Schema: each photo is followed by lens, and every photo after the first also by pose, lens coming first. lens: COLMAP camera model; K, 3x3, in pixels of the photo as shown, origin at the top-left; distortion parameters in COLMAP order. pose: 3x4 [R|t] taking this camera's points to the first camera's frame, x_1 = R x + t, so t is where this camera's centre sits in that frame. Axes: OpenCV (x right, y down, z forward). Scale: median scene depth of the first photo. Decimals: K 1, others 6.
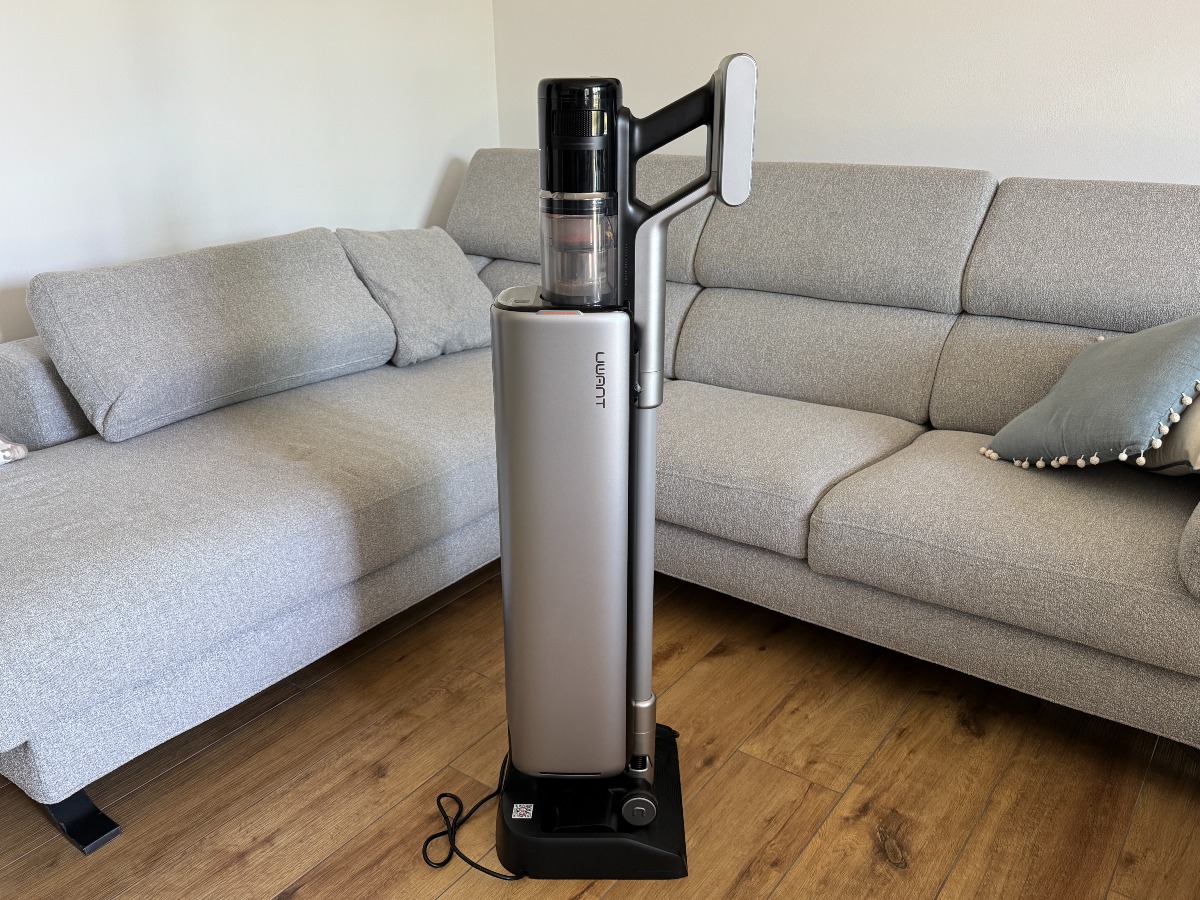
lens RADIAL K [[972.0, 0, 596.9], [0, 972.0, 451.0], [0, 0, 1]] dist [0.168043, -0.385255]
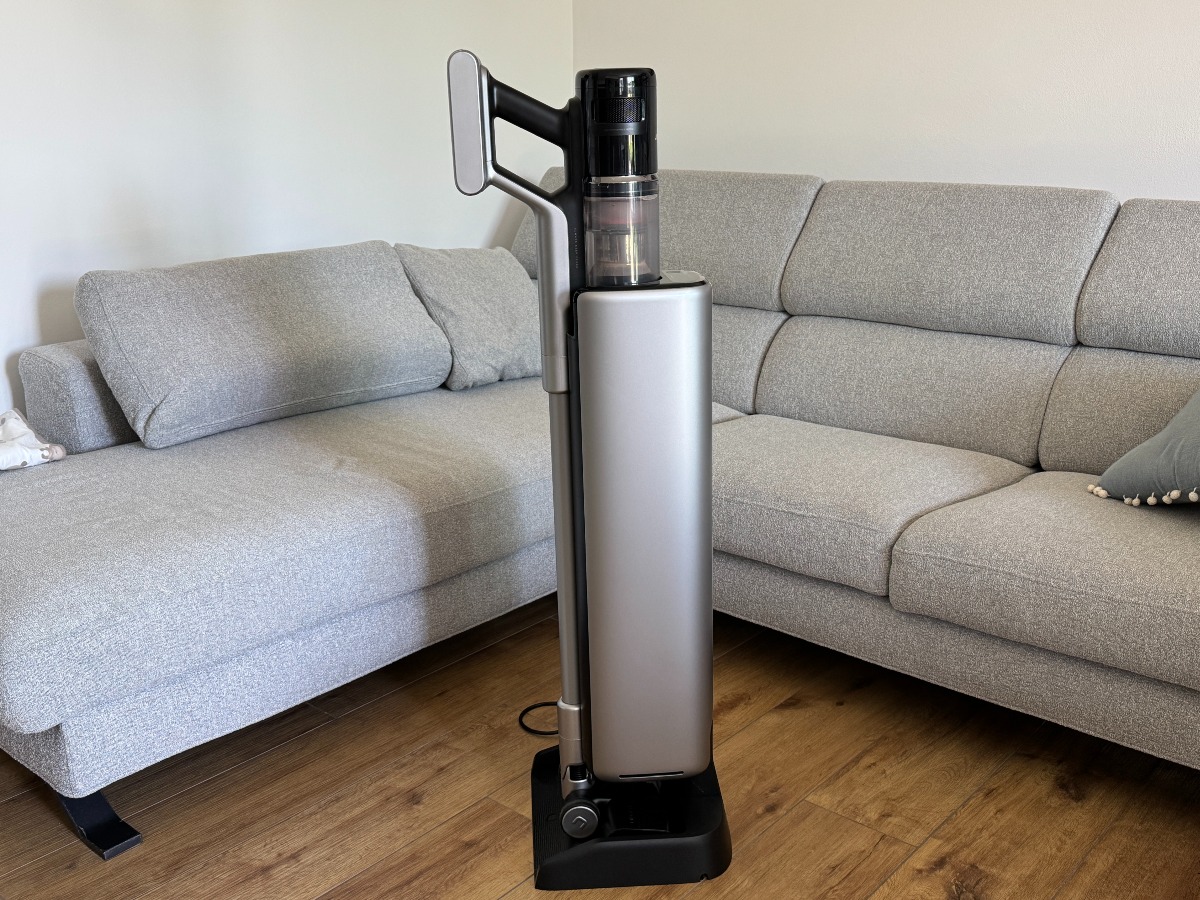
lens RADIAL K [[1174.1, 0, 600.0], [0, 1174.1, 450.0], [0, 0, 1]] dist [0.166416, -0.393028]
pose [[0.997019, 0.034926, -0.068800, 0.019226], [-0.040593, 0.995742, -0.082762, 0.079065], [0.065616, 0.085308, 0.994192, -0.123781]]
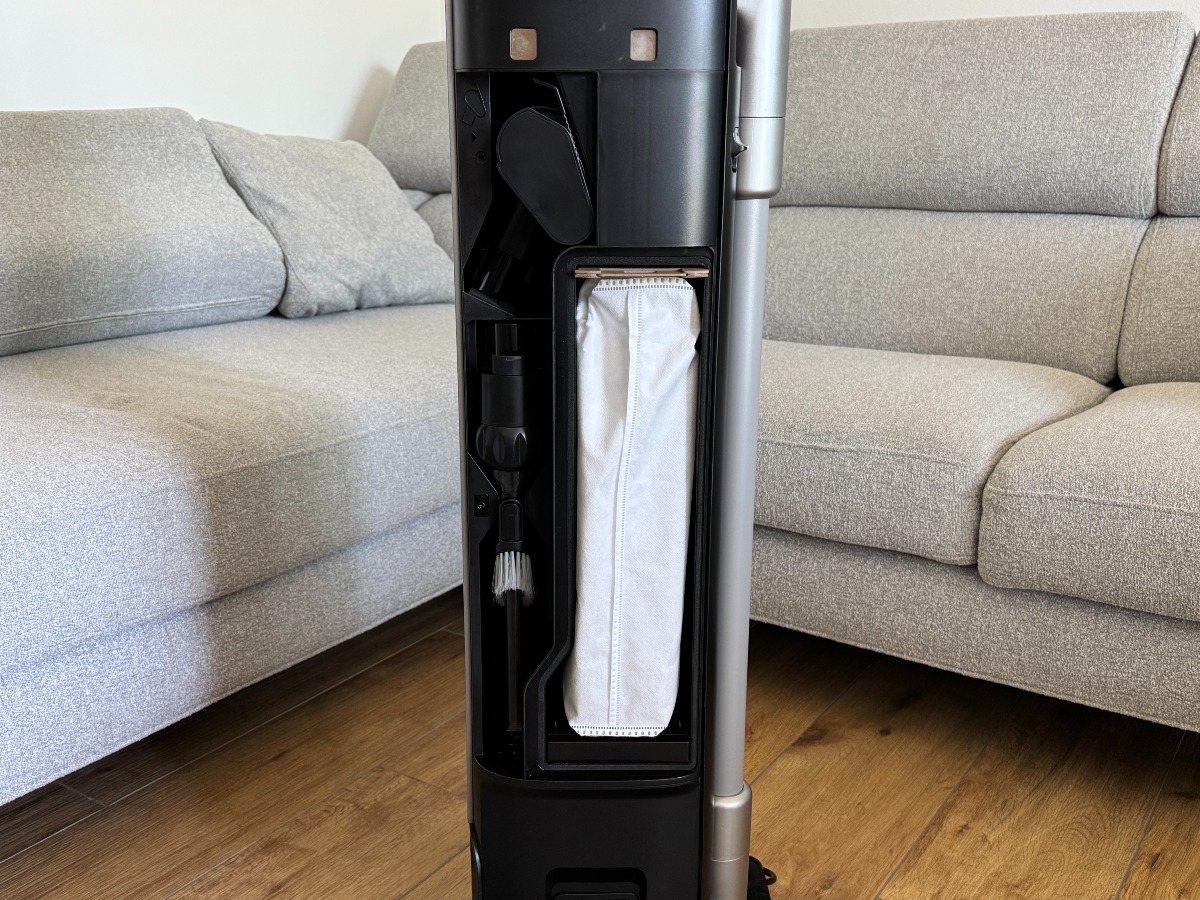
lens RADIAL K [[1179.3, 0, 597.0], [0, 1179.3, 456.1], [0, 0, 1]] dist [0.182247, -0.433060]
pose [[0.999250, -0.002705, 0.038631, -0.040614], [0.006158, 0.995965, -0.089528, 0.110544], [-0.038233, 0.089698, 0.995235, 0.296570]]
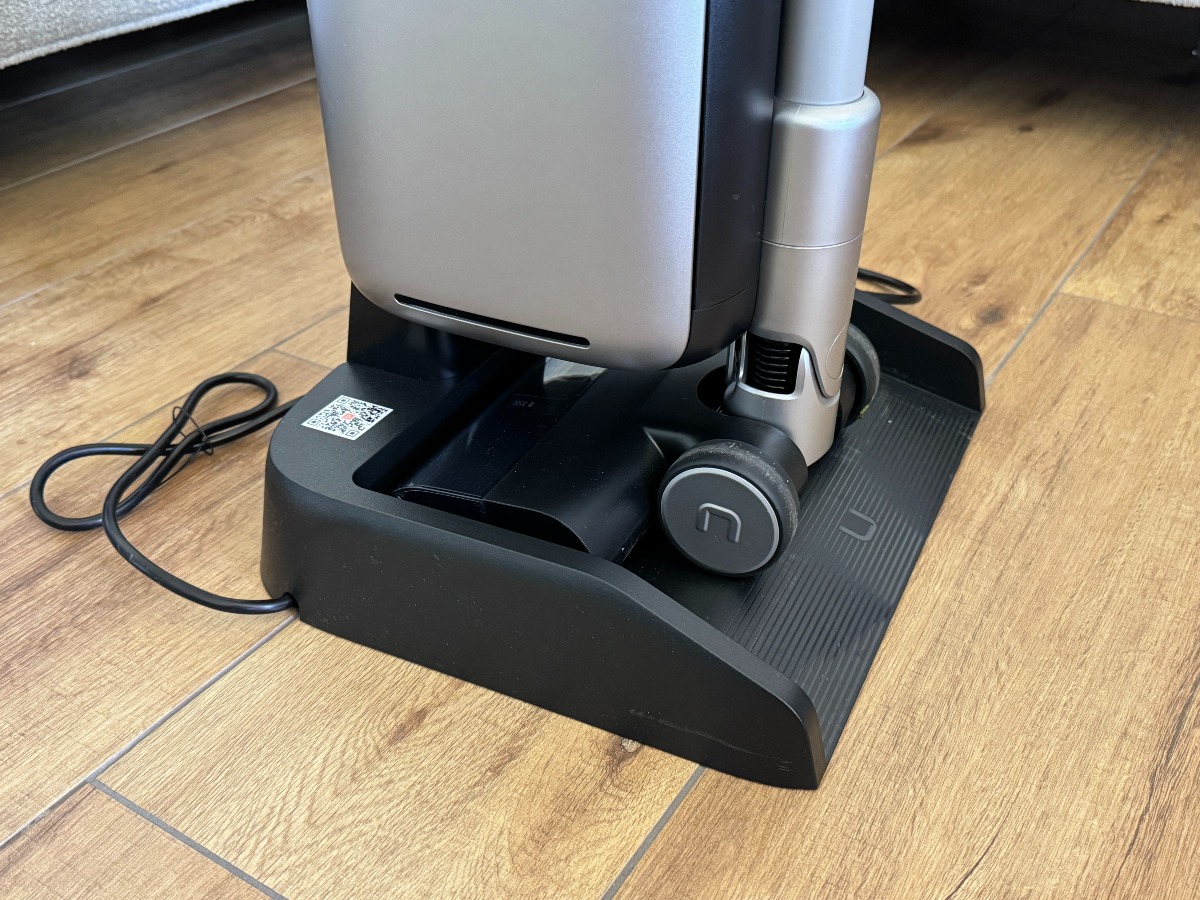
lens RADIAL K [[1184.8, 0, 596.1], [0, 1184.8, 468.6], [0, 0, 1]] dist [0.166533, -0.401124]
pose [[0.998024, -0.033976, 0.052850, -0.055580], [0.021615, 0.975498, 0.218944, 0.256999], [-0.058994, -0.217369, 0.974305, 0.536405]]
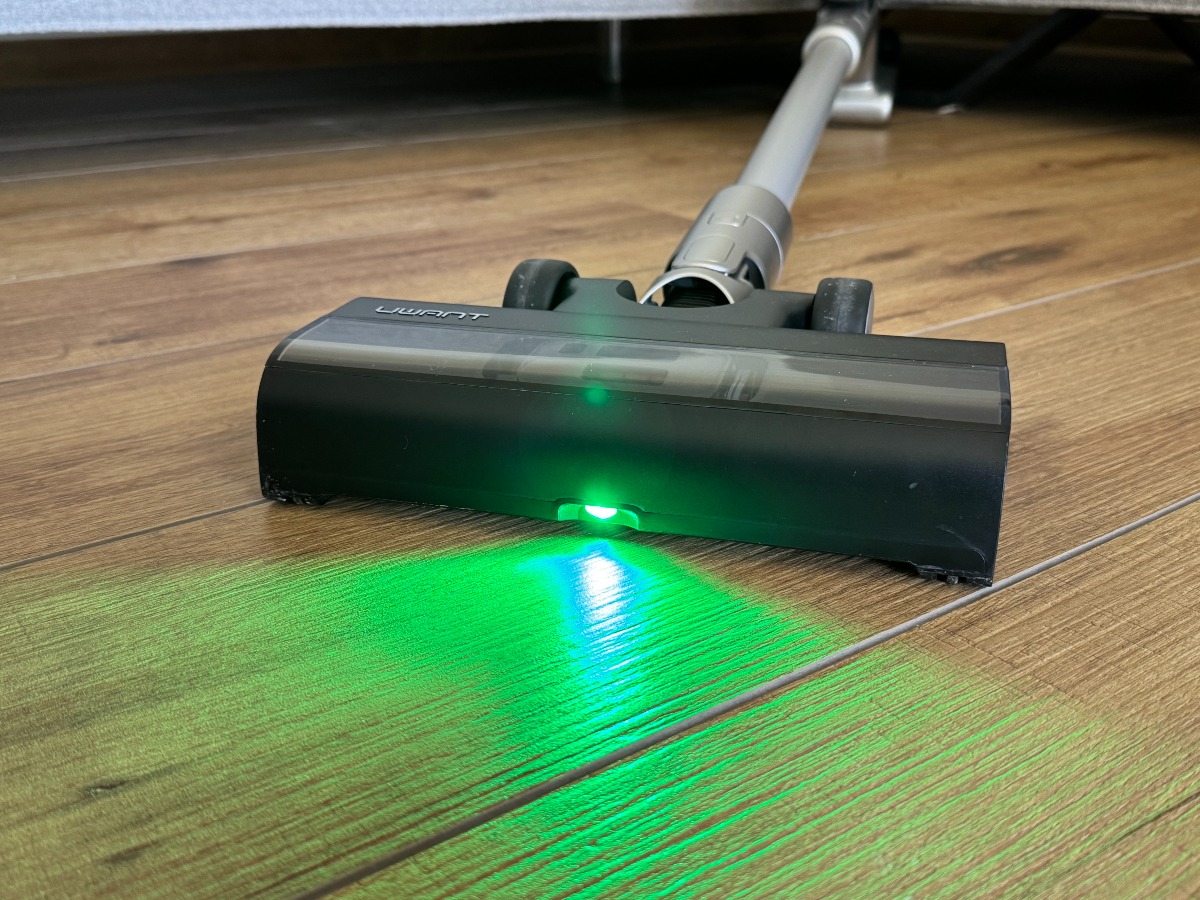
lens RADIAL K [[1206.9, 0, 600.0], [0, 1206.9, 450.0], [0, 0, 1]] dist [0.177285, -0.457051]
pose [[0.952675, 0.132471, -0.273609, 0.011074], [-0.127655, 0.991186, 0.035413, 0.398002], [0.275888, 0.001190, 0.961189, 0.430195]]
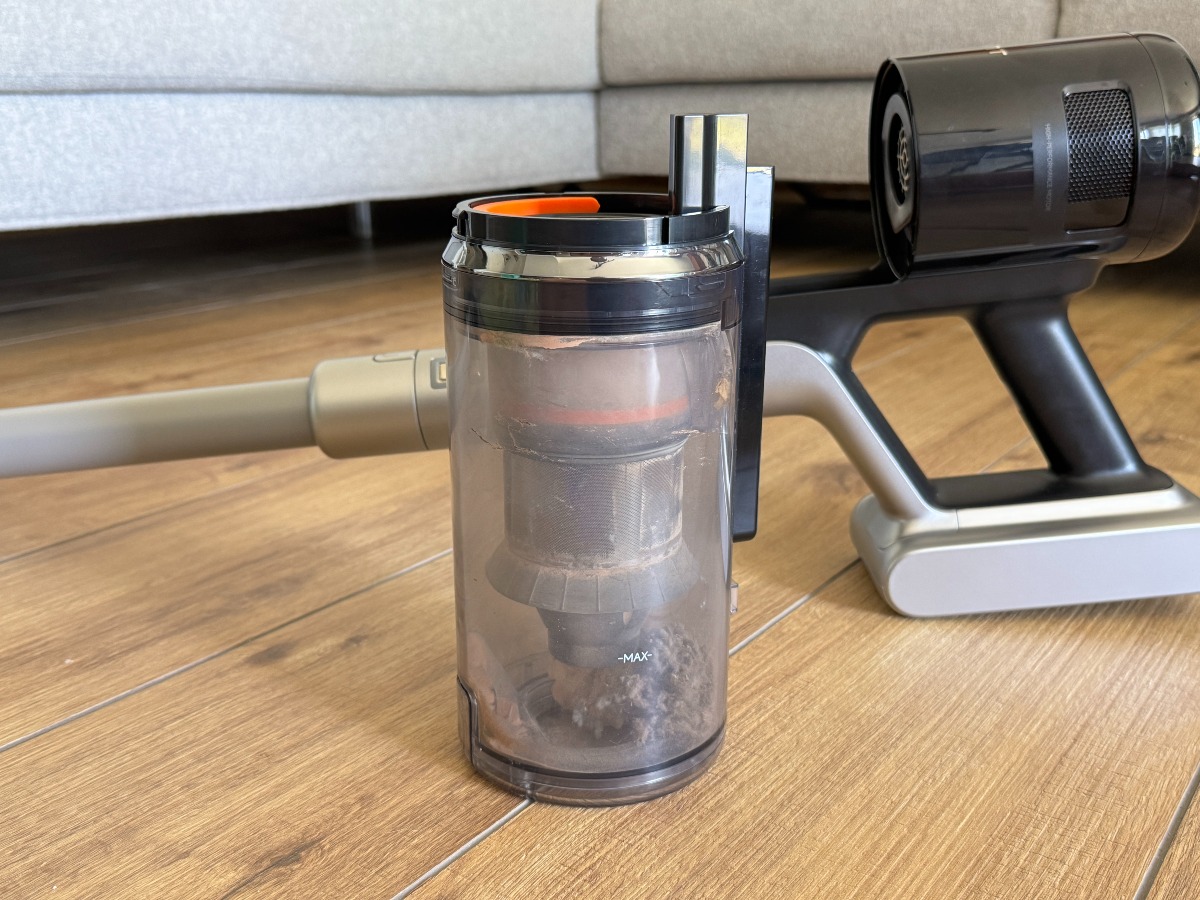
lens RADIAL K [[1206.9, 0, 600.0], [0, 1206.9, 450.0], [0, 0, 1]] dist [0.177285, -0.457051]
pose [[0.999875, 0.011183, 0.011217, -0.082998], [-0.010253, 0.996758, -0.079806, 0.427189], [-0.012073, 0.079681, 0.996747, 0.248345]]
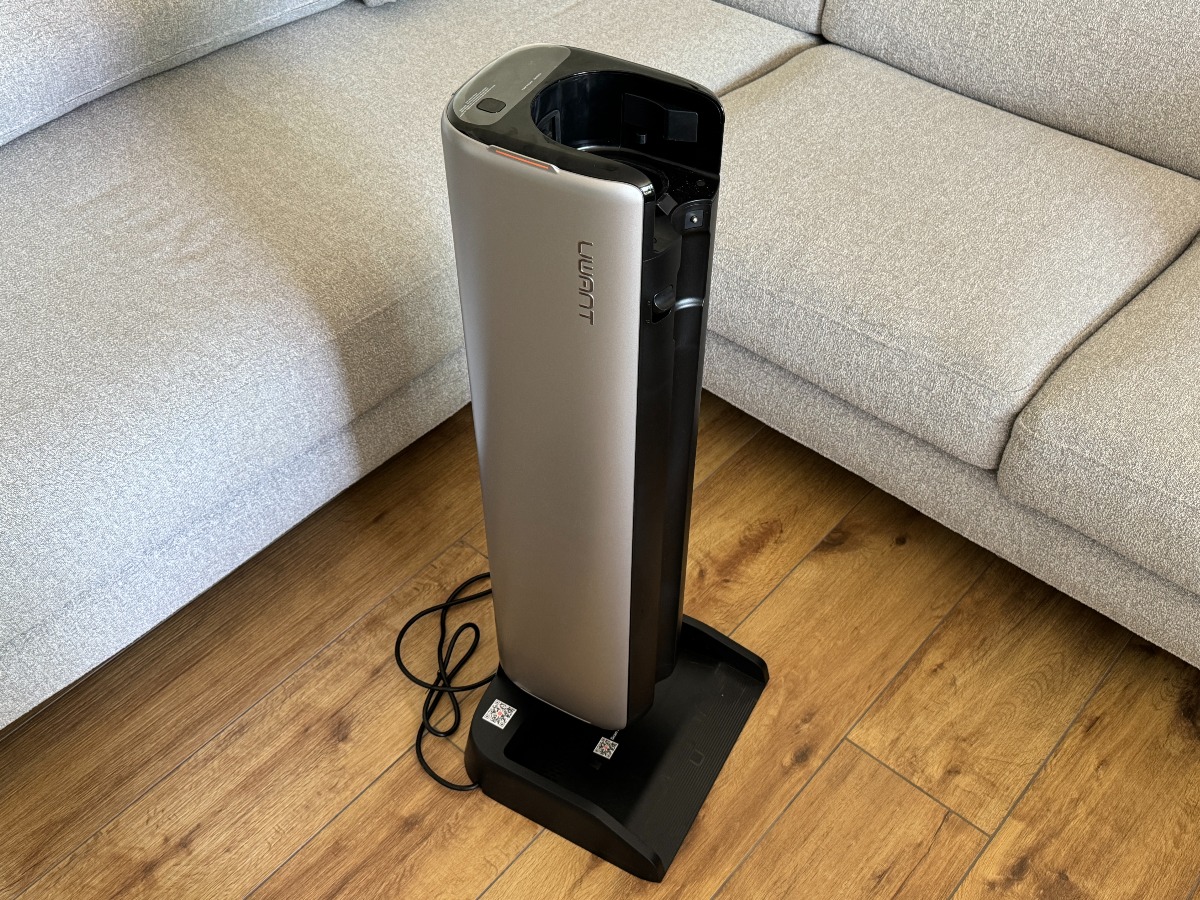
lens RADIAL K [[1179.3, 0, 597.0], [0, 1179.3, 456.1], [0, 0, 1]] dist [0.182247, -0.433060]
pose [[0.996067, 0.065703, -0.059446, 0.004803], [-0.034224, 0.904141, 0.425861, -0.221910], [0.081728, -0.422151, 0.902834, 0.298881]]
